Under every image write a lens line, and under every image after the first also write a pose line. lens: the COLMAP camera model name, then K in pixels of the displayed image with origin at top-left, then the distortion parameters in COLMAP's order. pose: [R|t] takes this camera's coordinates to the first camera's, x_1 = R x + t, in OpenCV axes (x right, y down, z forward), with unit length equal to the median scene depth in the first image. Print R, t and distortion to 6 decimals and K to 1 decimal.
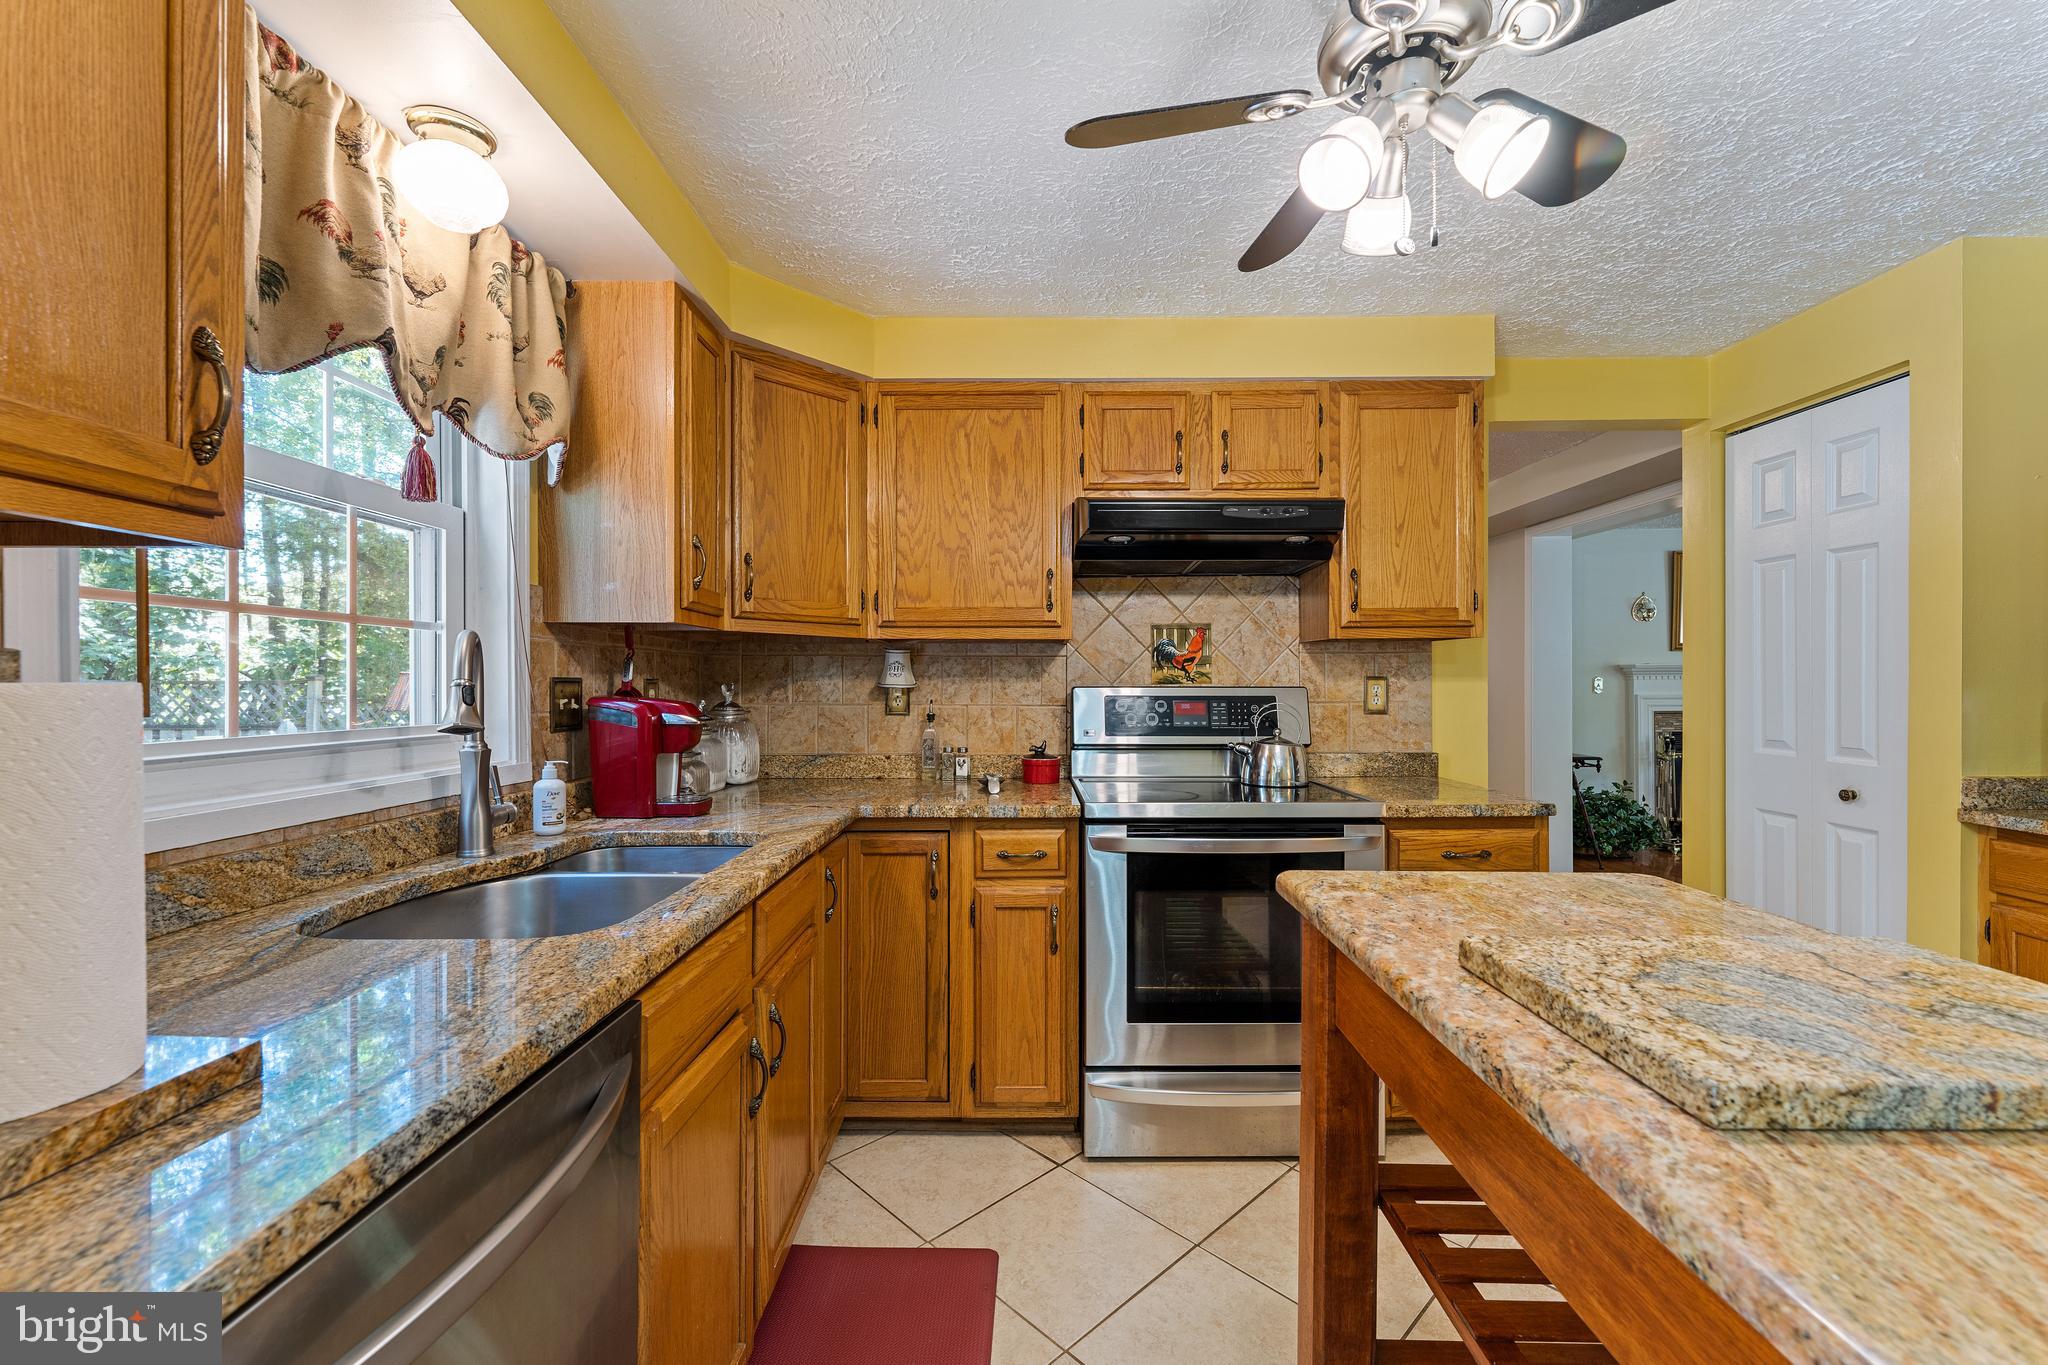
lens RADIAL K [[826.6, 0, 1031.4], [0, 826.6, 685.5], [0, 0, 1]] dist [0.001882, -0.000814]
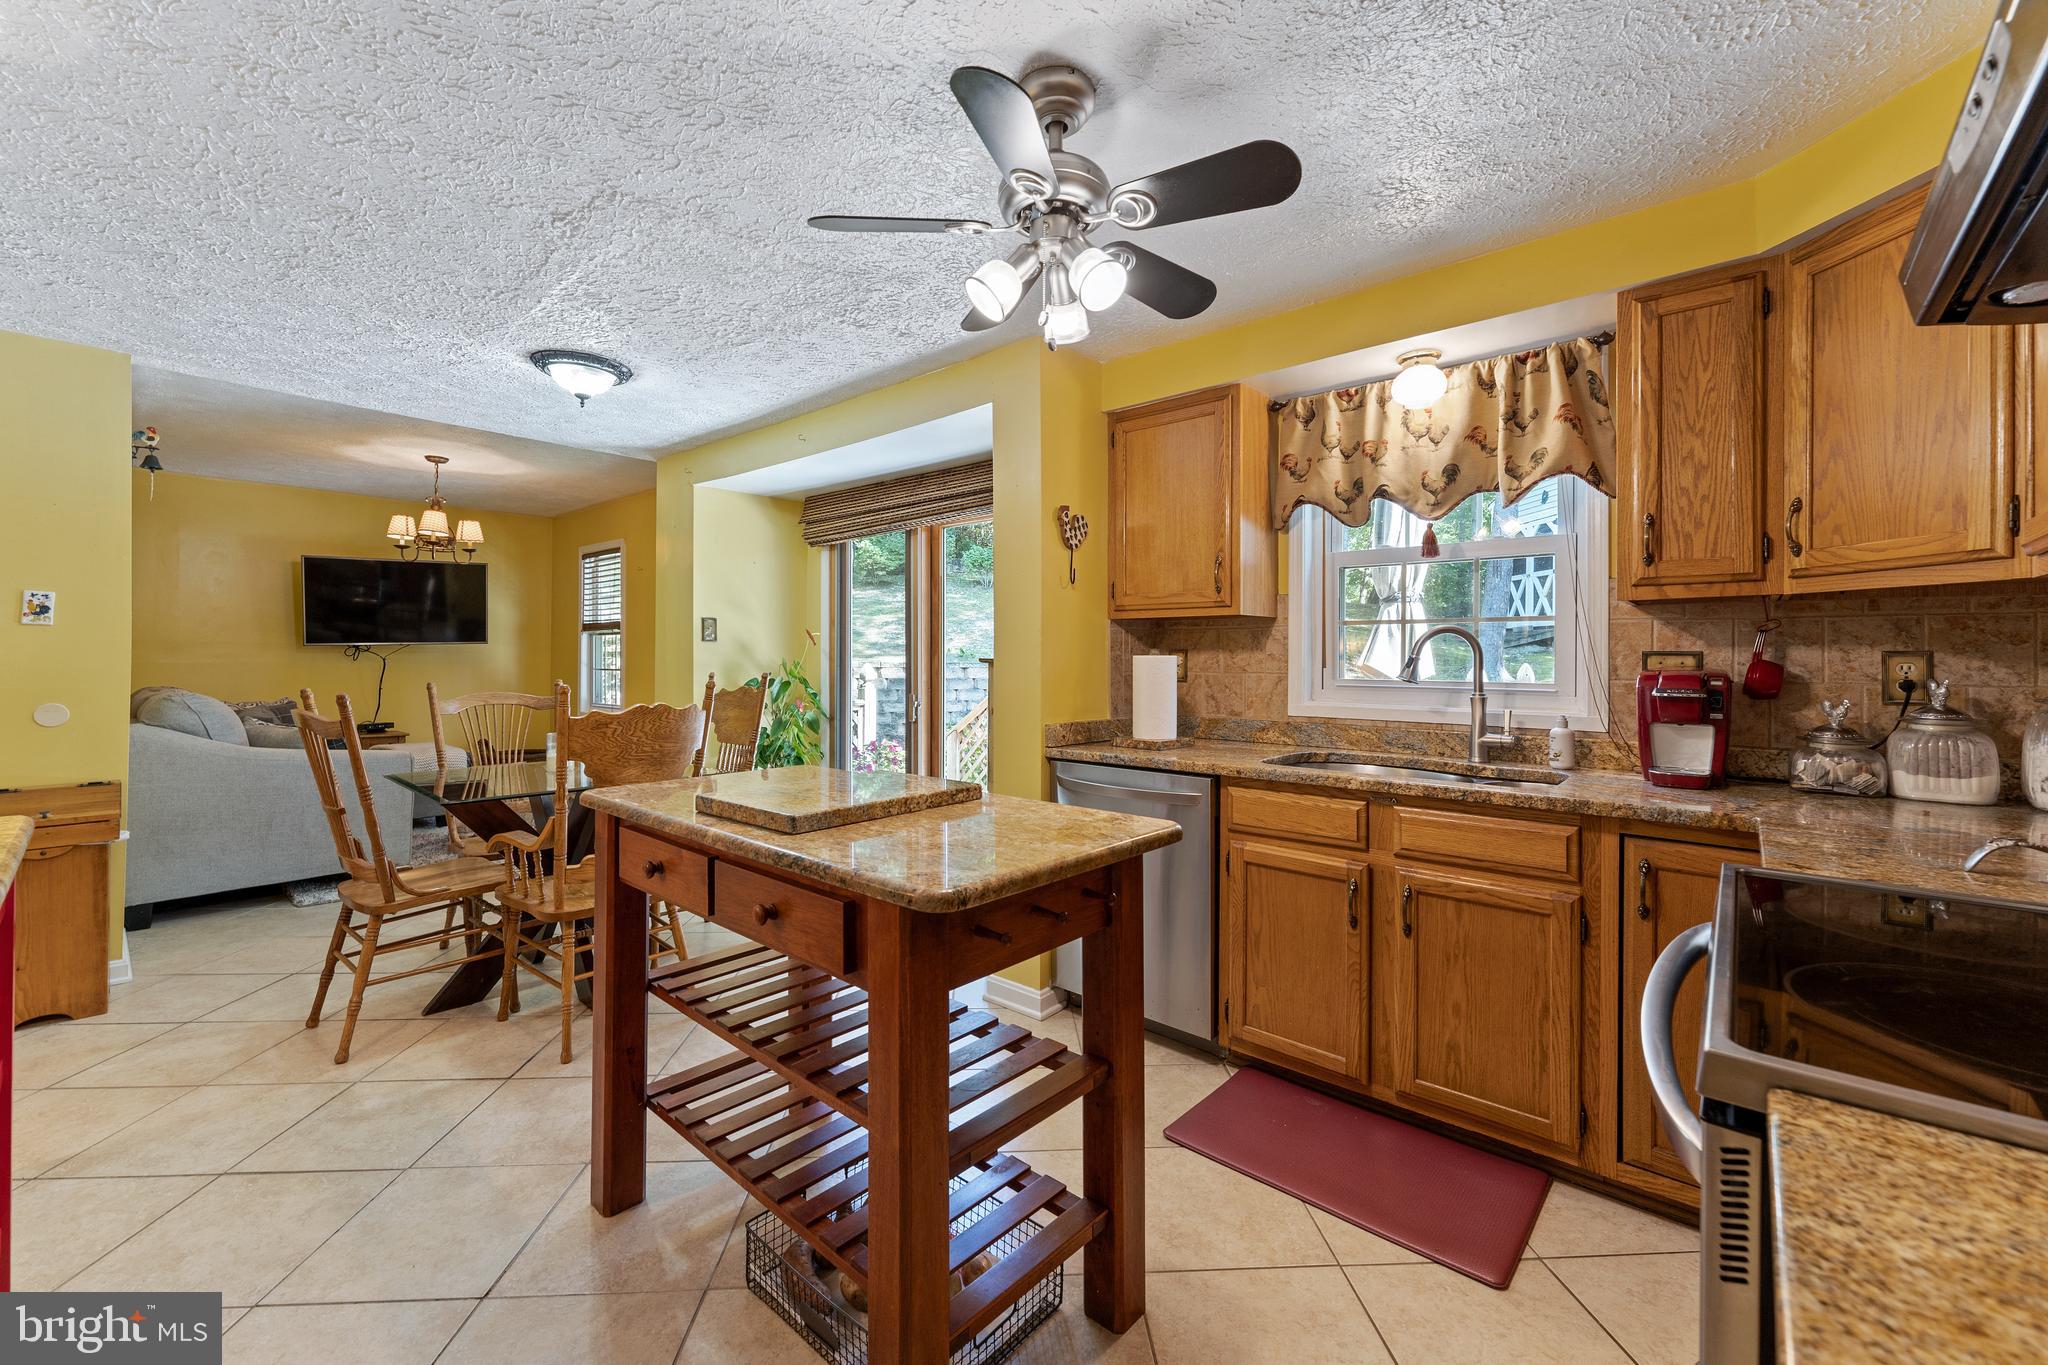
lens RADIAL K [[822.5, 0, 1028.0], [0, 822.5, 653.9], [0, 0, 1]] dist [-0.000746, -0.000029]
pose [[-0.658720, -0.003737, -0.752379, 0.759201], [-0.004436, 0.999990, -0.001083, -0.000628], [0.752376, 0.002624, -0.658729, 0.940502]]
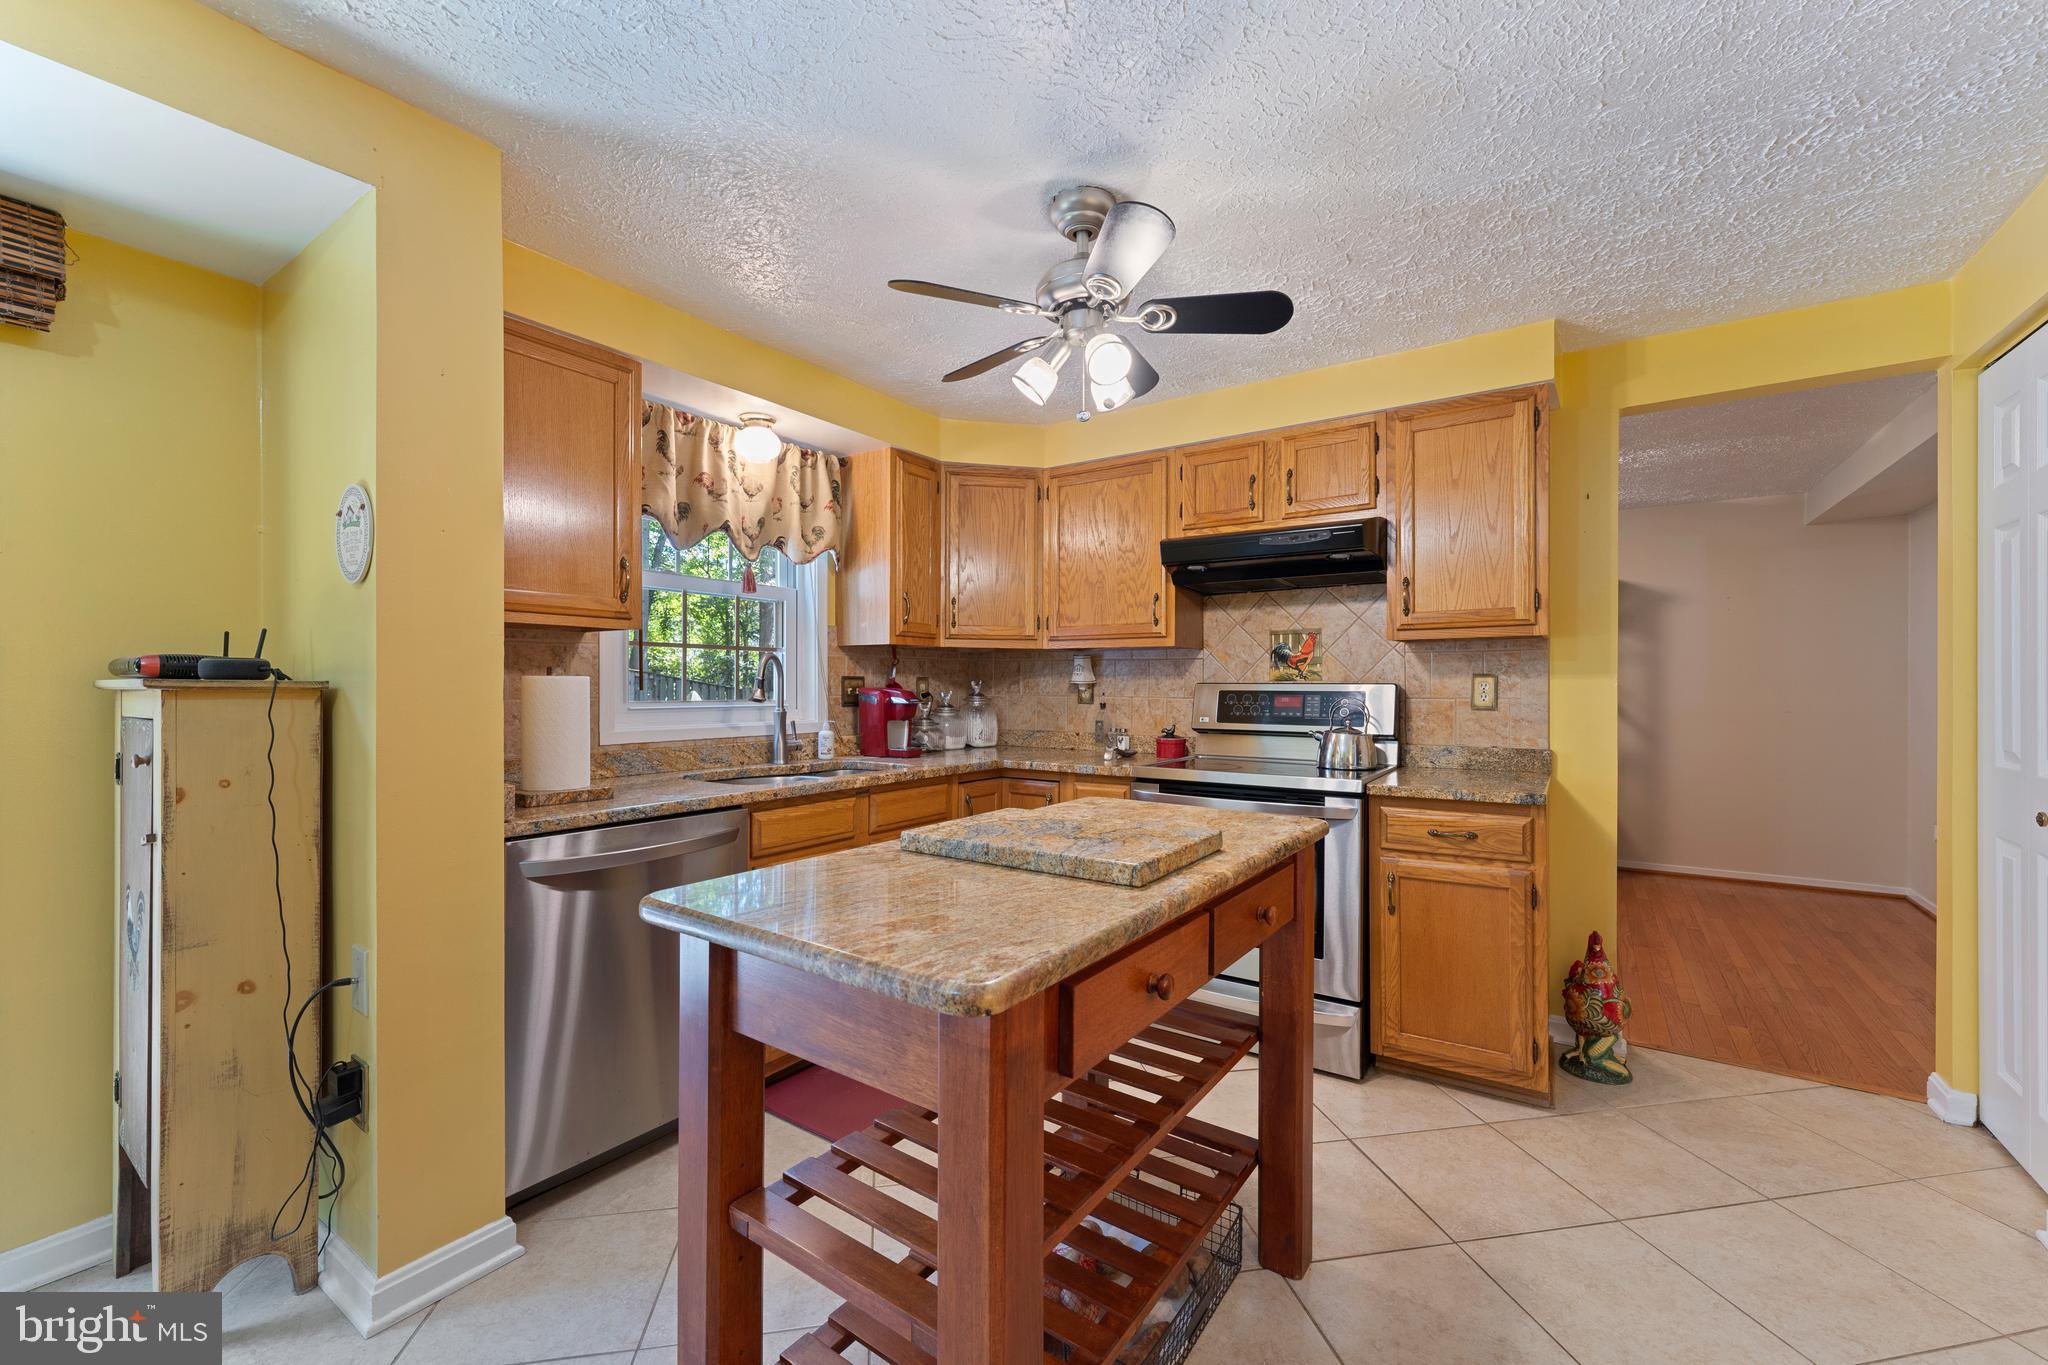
lens RADIAL K [[826.6, 0, 1031.4], [0, 826.6, 685.5], [0, 0, 1]] dist [0.001882, -0.000814]
pose [[0.829222, 0.003478, -0.558909, 0.649287], [-0.004356, 0.999990, -0.000239, 0.007851], [0.558903, 0.002633, 0.829229, -0.222495]]
